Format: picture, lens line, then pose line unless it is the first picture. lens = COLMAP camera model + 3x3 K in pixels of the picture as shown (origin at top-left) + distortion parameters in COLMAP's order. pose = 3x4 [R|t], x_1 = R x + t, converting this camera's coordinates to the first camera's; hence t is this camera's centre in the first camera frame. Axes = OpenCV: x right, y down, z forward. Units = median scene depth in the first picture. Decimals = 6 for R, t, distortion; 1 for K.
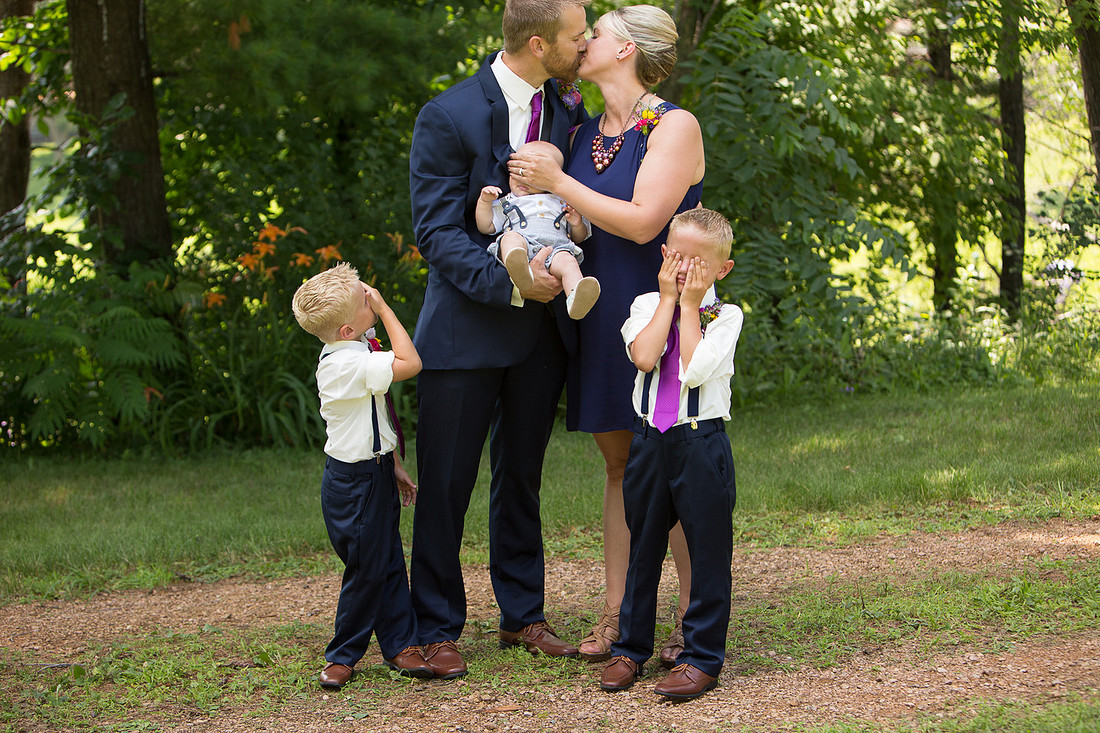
lens RADIAL K [[2247.1, 0, 550.0], [0, 2247.1, 366.5], [0, 0, 1]] dist [-0.300820, 0.141092]
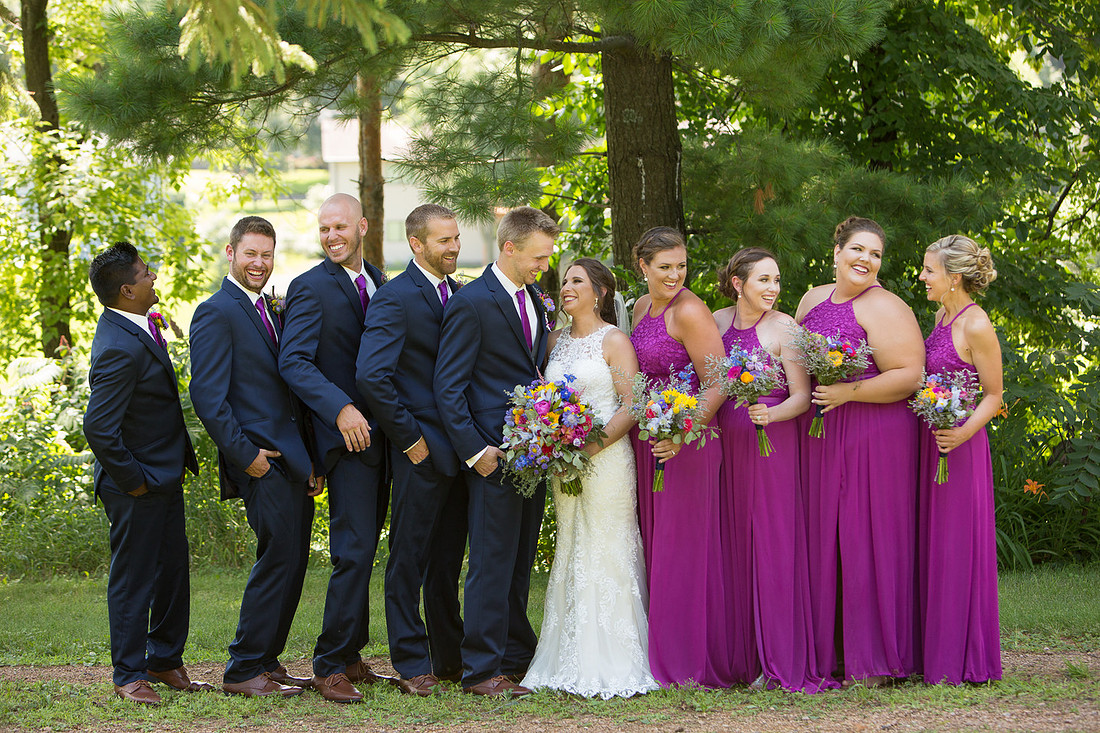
lens RADIAL K [[2967.4, 0, 568.0], [0, 2967.4, 362.5], [0, 0, 1]] dist [-0.035758, -0.478795]
pose [[0.976291, 0.030028, -0.214370, 0.078121], [-0.045264, 0.996758, -0.066522, 0.031563], [0.211677, 0.074648, 0.974485, -0.426431]]
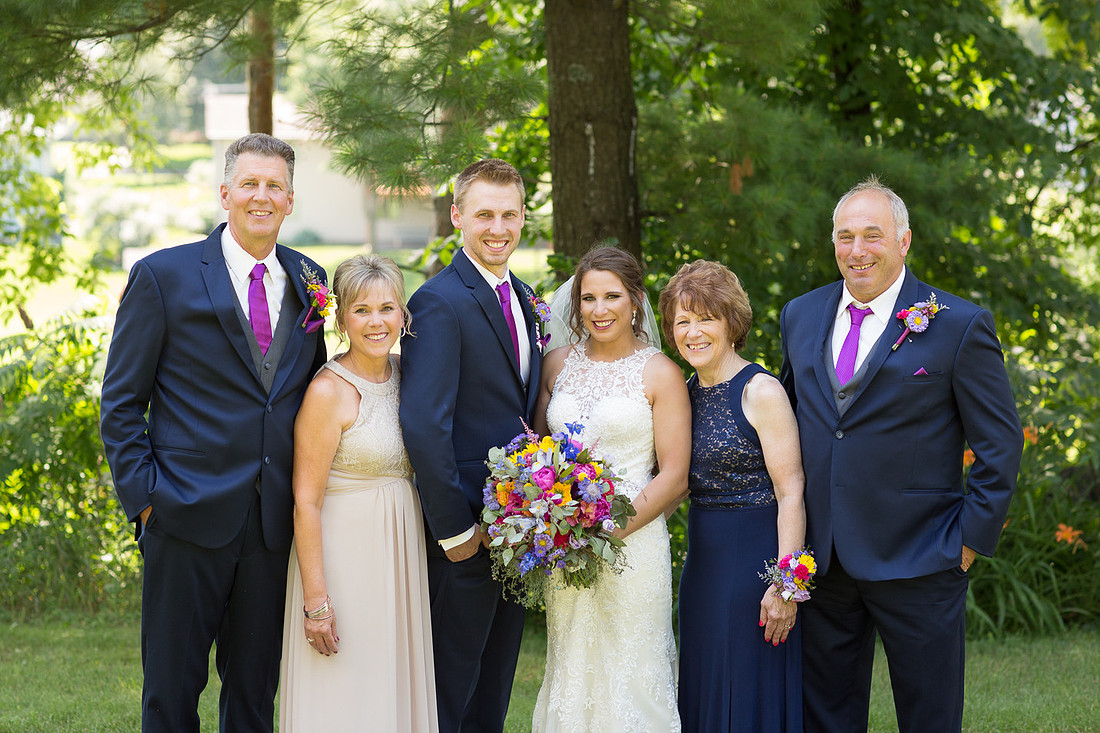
lens RADIAL K [[2938.3, 0, 550.0], [0, 2938.3, 366.5], [0, 0, 1]] dist [-0.084991, -0.216931]
pose [[0.982518, 0.049848, -0.179368, 0.002003], [-0.061599, 0.996263, -0.060548, 0.004921], [0.175680, 0.070538, 0.981917, -0.179450]]
